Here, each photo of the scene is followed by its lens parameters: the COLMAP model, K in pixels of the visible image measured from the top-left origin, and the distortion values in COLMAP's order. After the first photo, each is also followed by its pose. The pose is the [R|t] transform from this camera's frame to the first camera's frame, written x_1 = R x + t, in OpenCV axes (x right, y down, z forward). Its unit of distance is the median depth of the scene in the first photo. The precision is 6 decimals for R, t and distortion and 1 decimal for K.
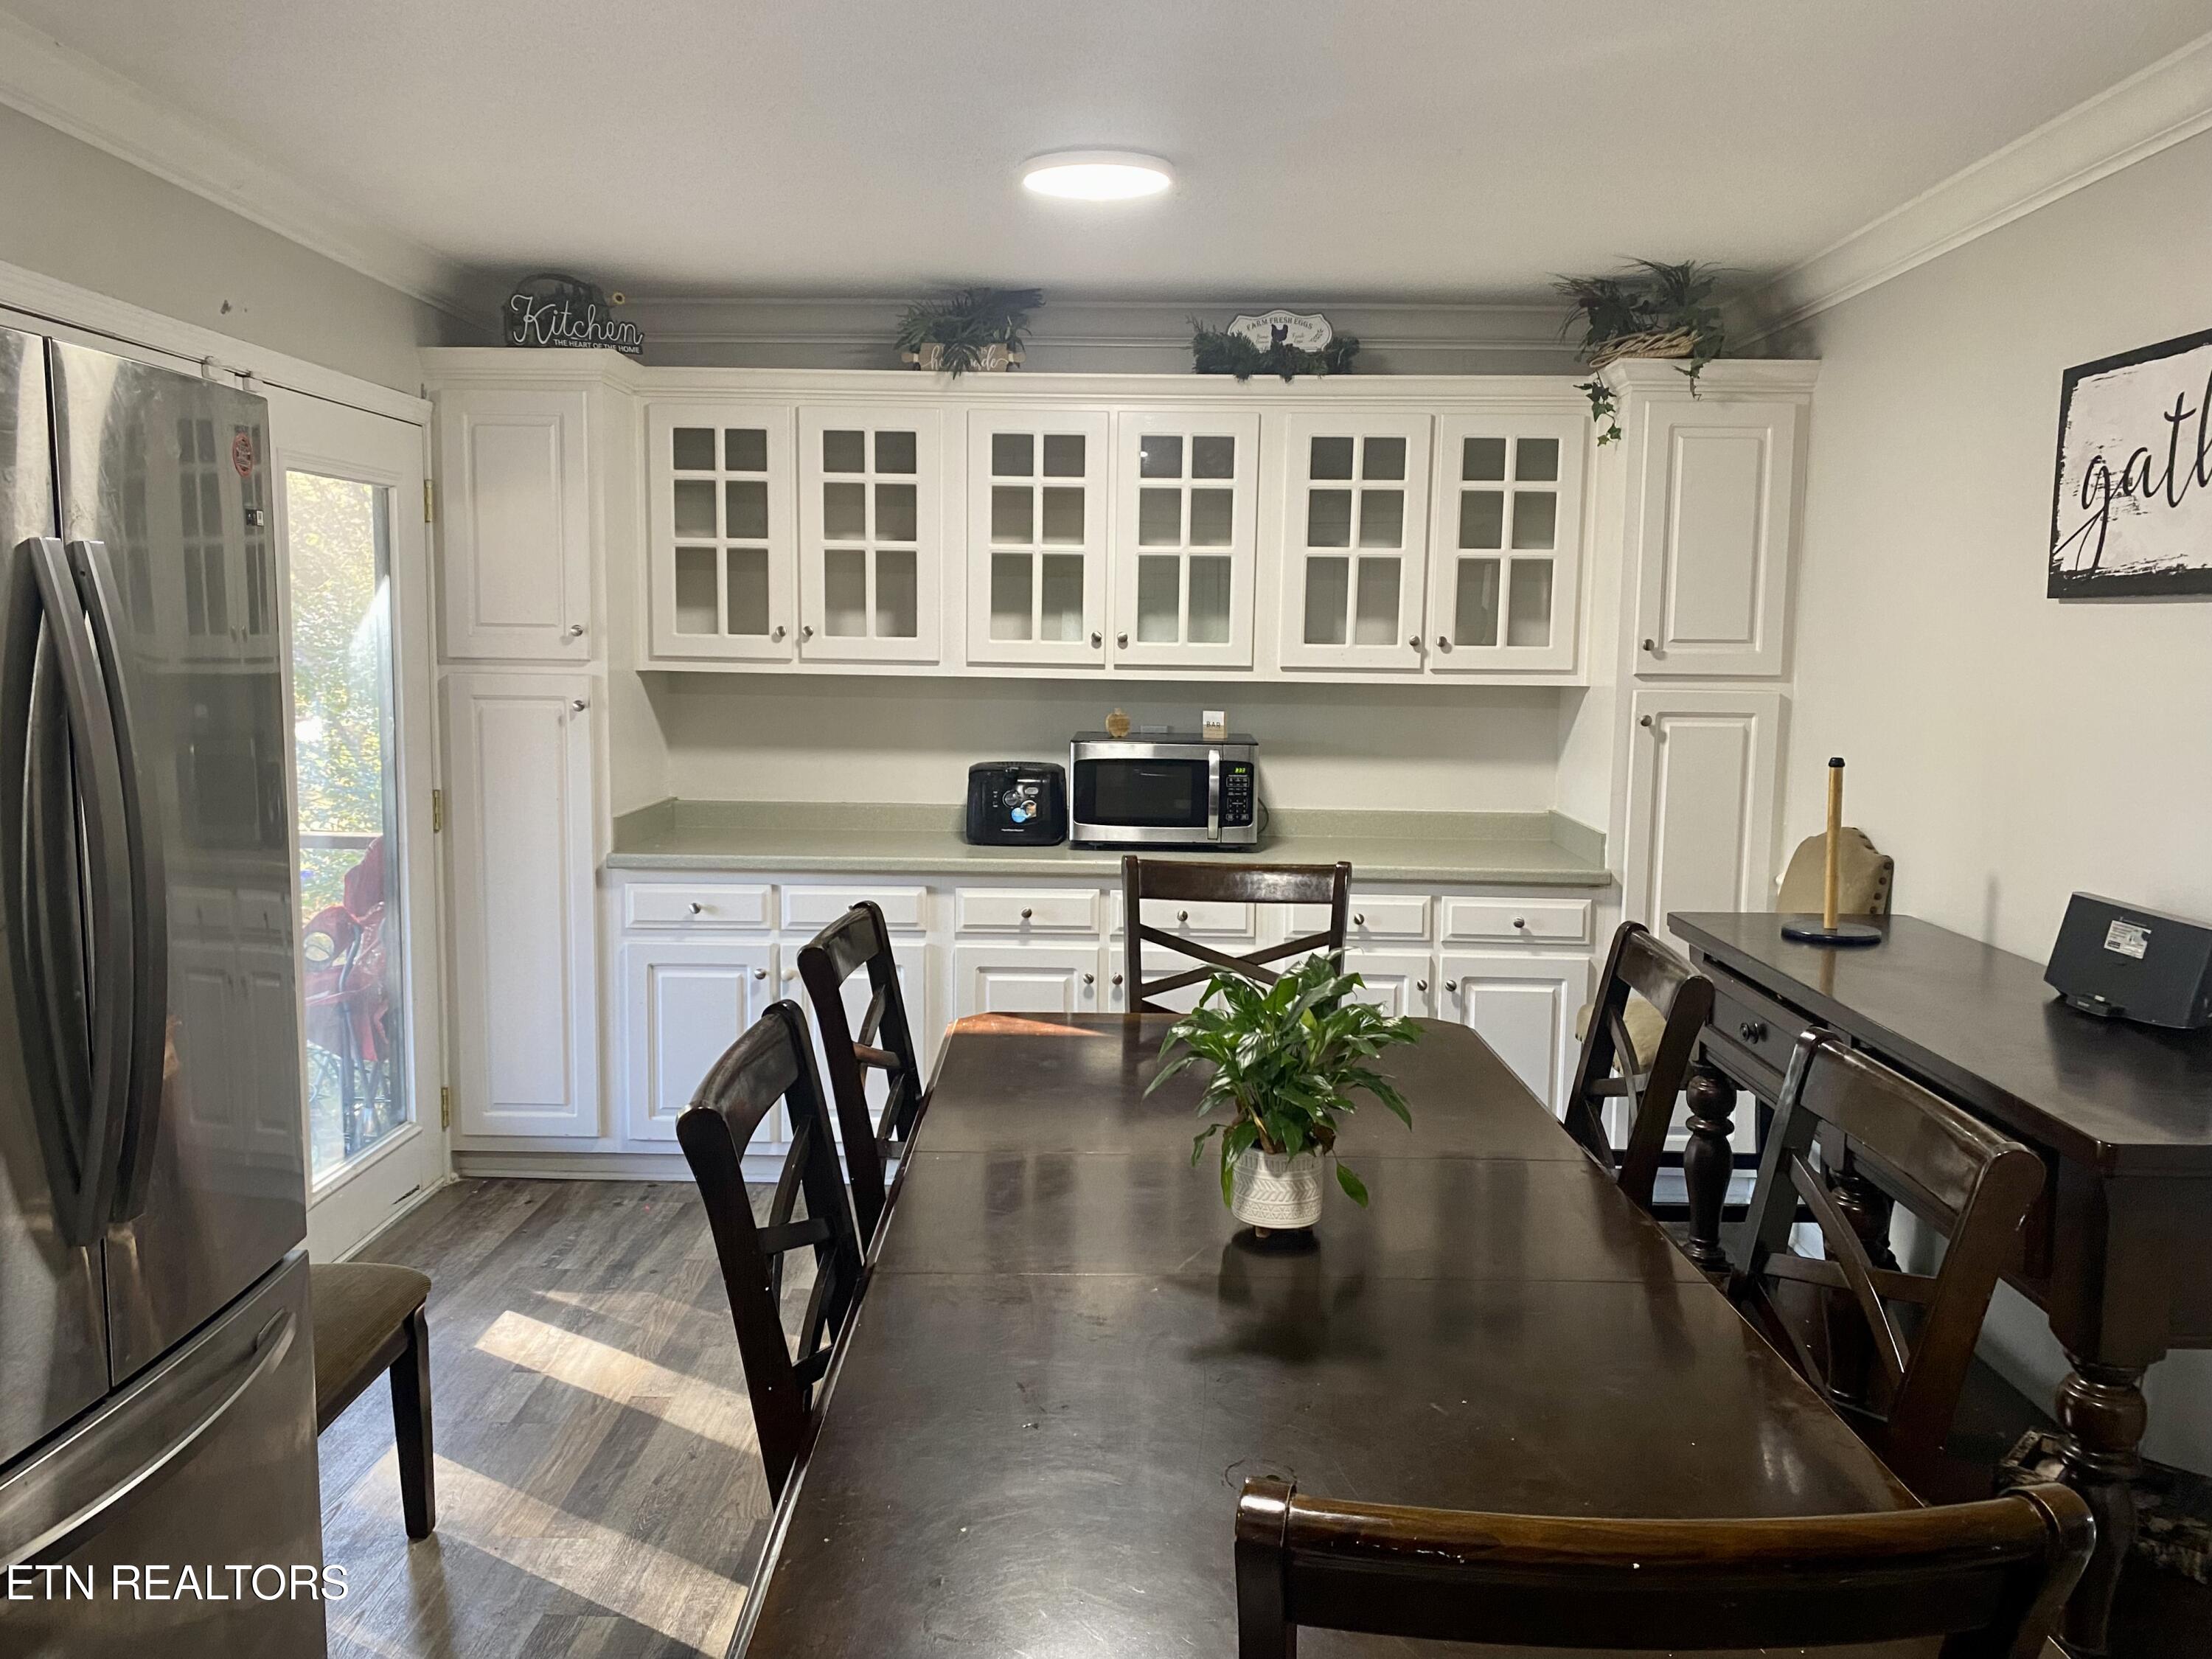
lens RADIAL K [[1704.2, 0, 1098.6], [0, 1704.2, 841.8], [0, 0, 1]] dist [0.040689, -0.025730]
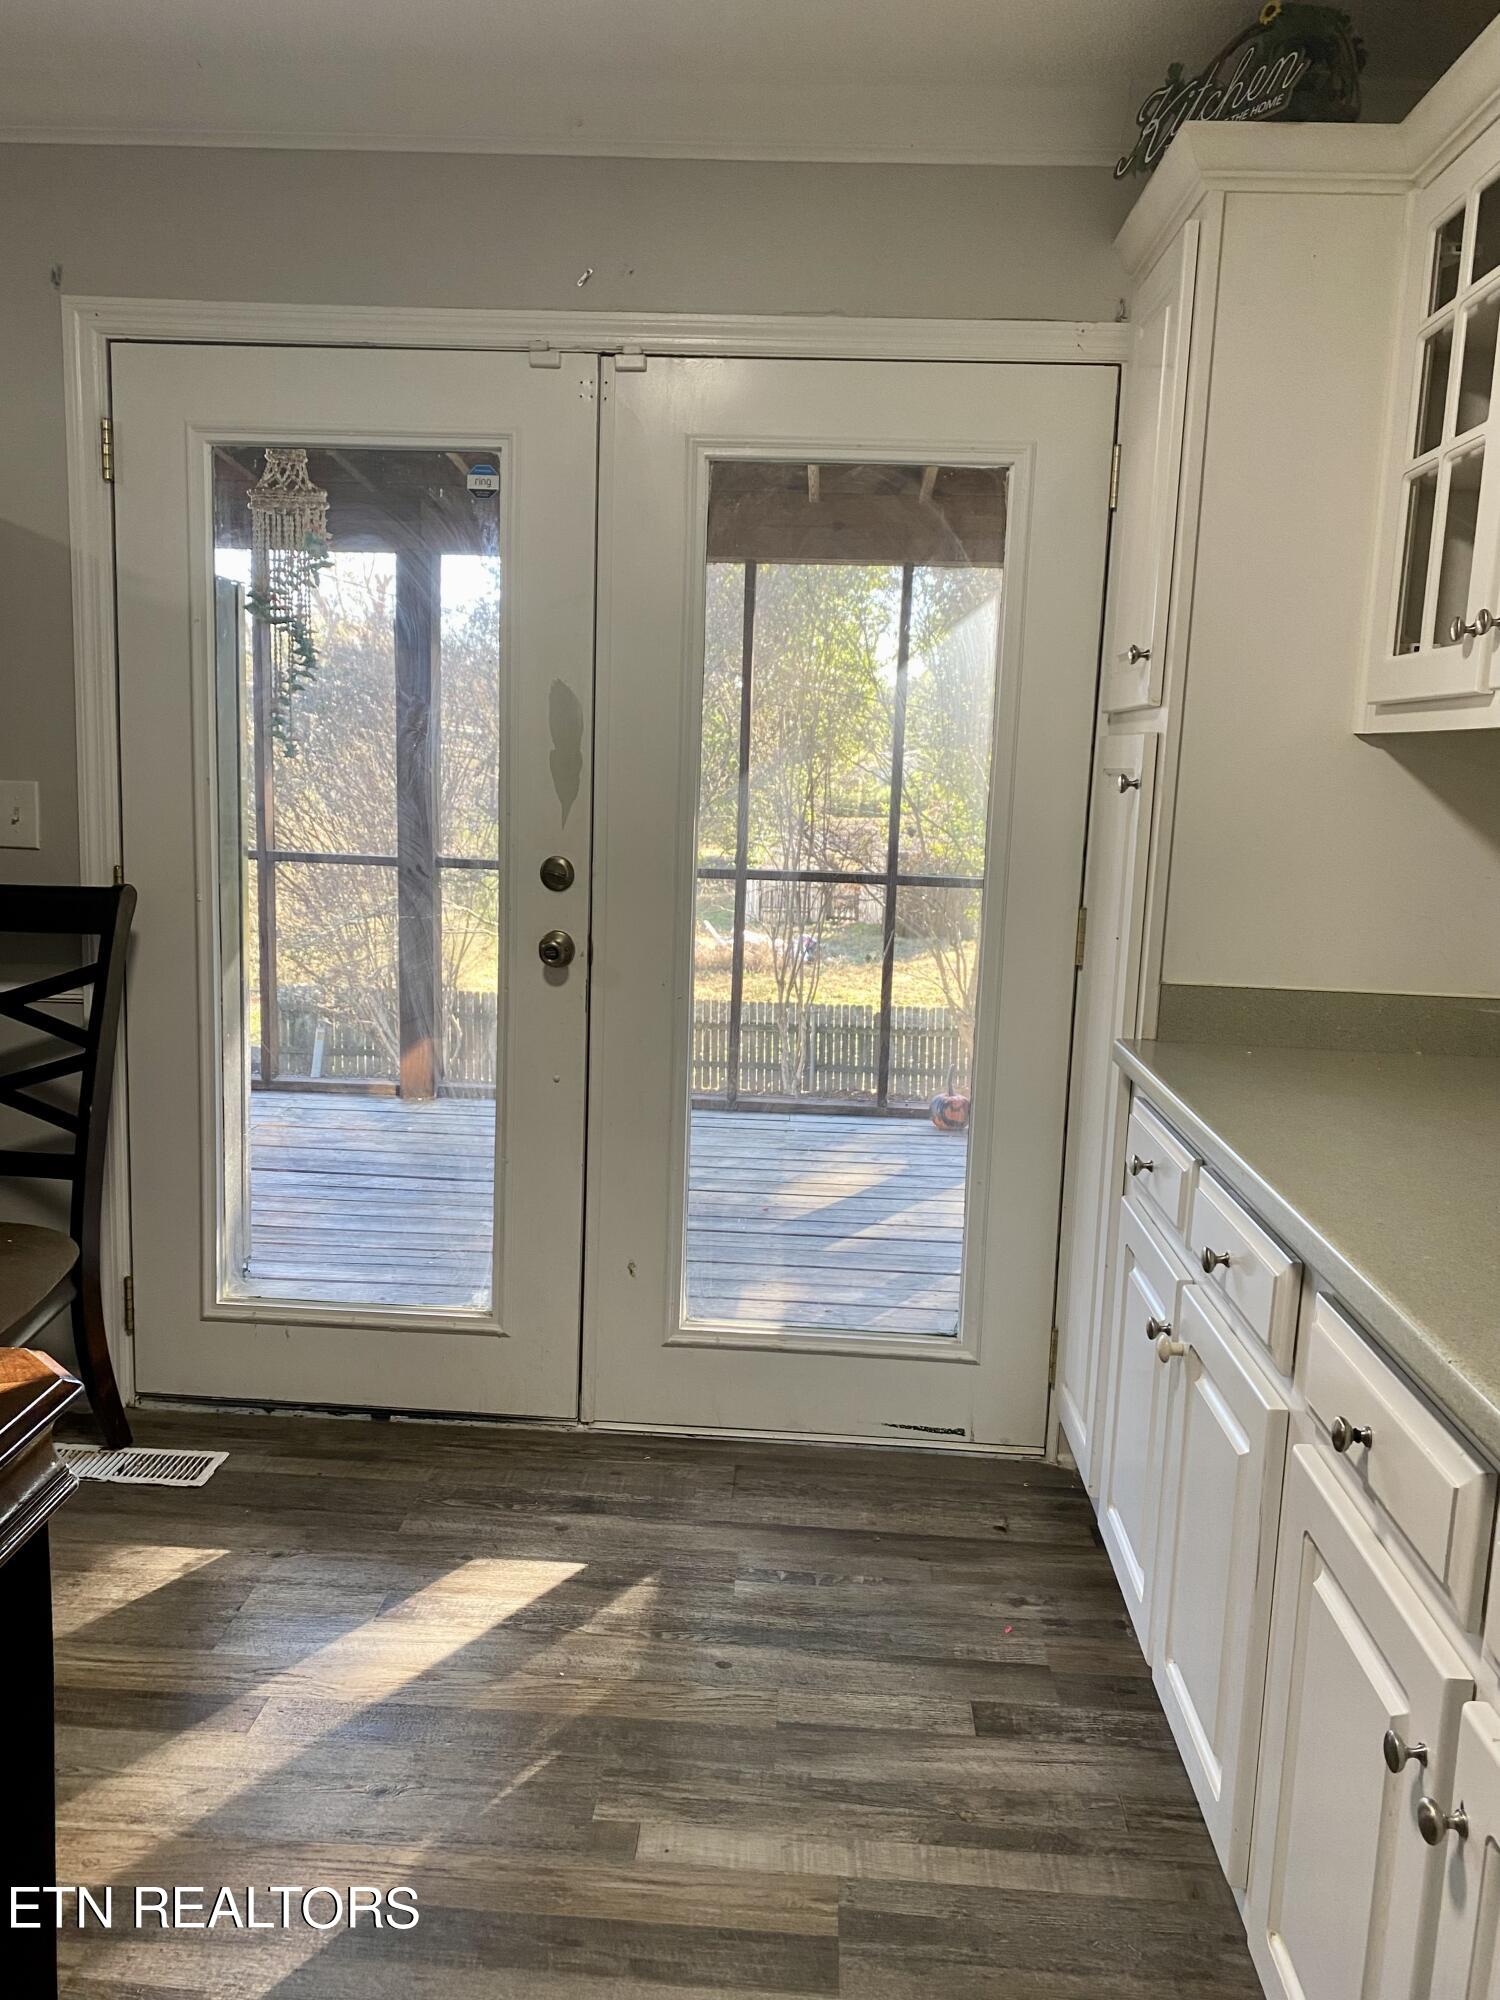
lens RADIAL K [[1540.9, 0, 743.5], [0, 1540.9, 1003.9], [0, 0, 1]] dist [0.040689, -0.025730]
pose [[-0.042833, 0.141841, -0.988962, 0.262388], [-0.154466, 0.977028, 0.146820, -0.068426], [0.987069, 0.159050, -0.019940, 0.965351]]
